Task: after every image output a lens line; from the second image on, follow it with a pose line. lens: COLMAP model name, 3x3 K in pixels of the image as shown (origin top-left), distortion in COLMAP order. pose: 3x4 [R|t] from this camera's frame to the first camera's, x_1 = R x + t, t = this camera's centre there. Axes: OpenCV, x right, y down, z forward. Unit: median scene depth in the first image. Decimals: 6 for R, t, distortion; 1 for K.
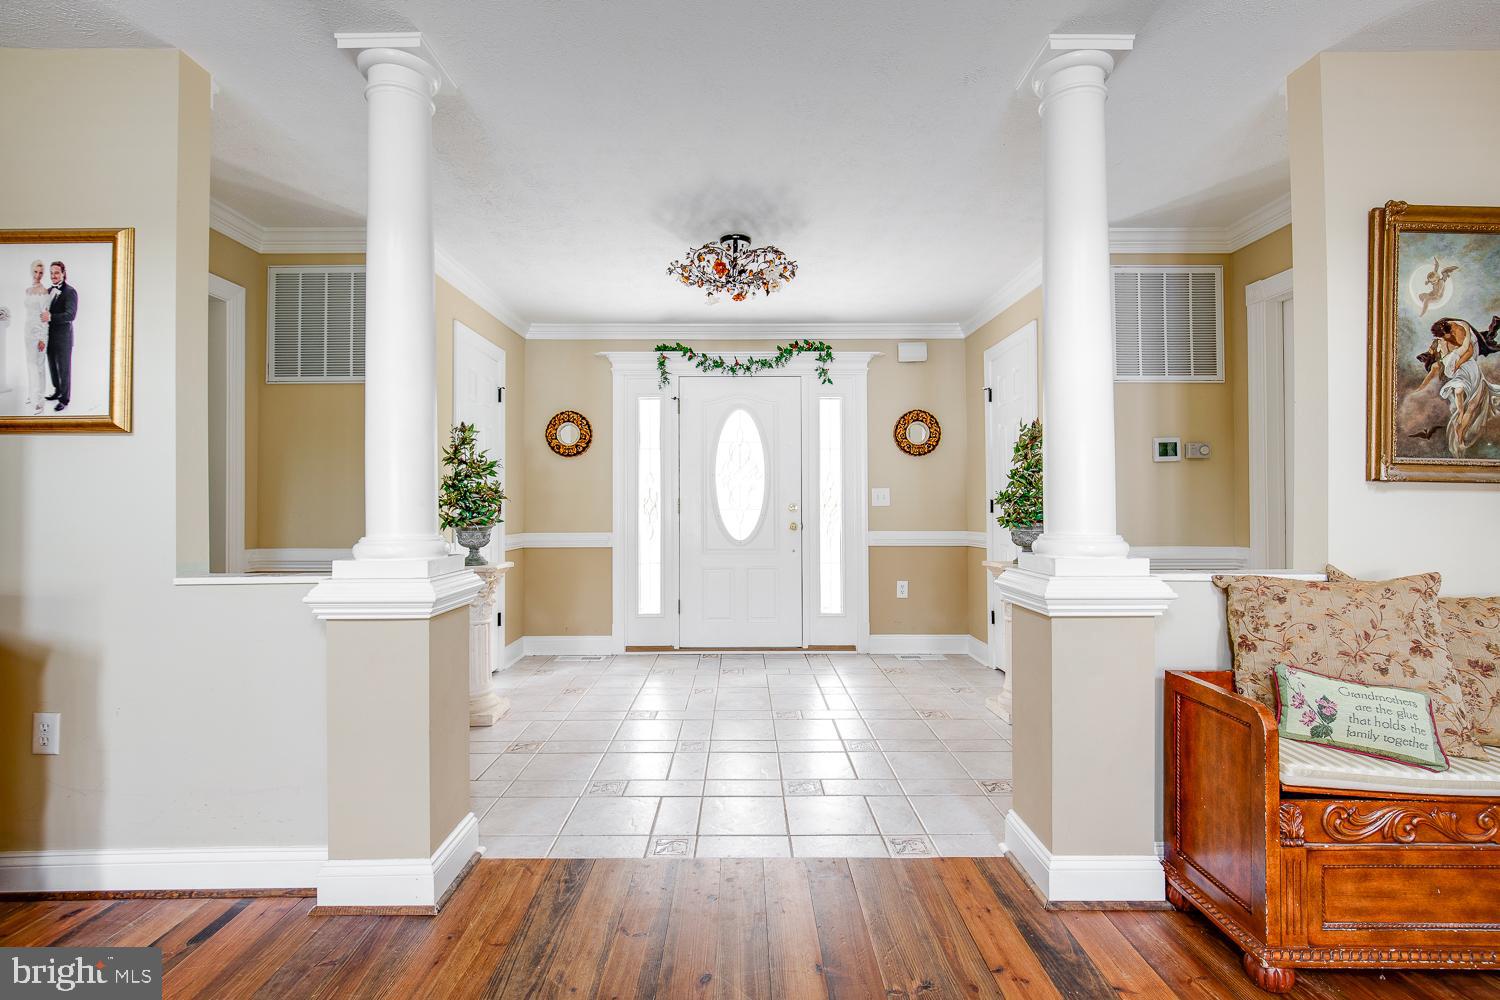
lens RADIAL K [[680.8, 0, 750.0], [0, 680.8, 500.0], [0, 0, 1]] dist [-0.024319, 0.009699]
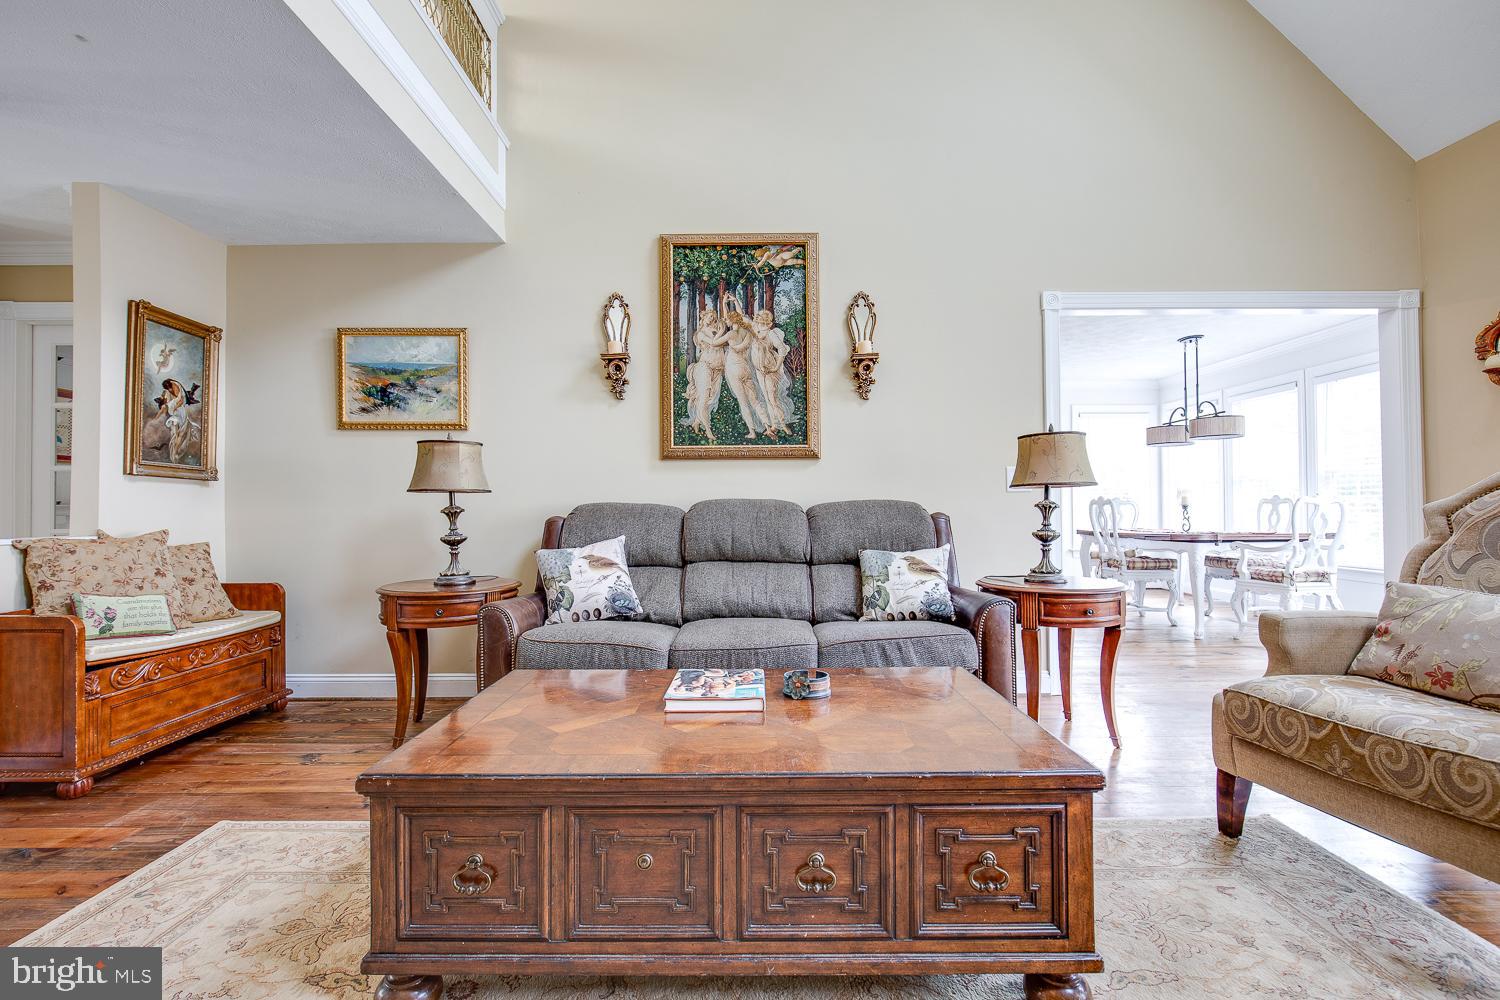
lens RADIAL K [[680.8, 0, 750.0], [0, 680.8, 500.0], [0, 0, 1]] dist [-0.024319, 0.009699]
pose [[0.001087, 0.012074, 0.999927, -0.689520], [-0.005756, 0.999911, -0.012067, 0.045100], [-0.999983, -0.005743, 0.001156, -0.489613]]
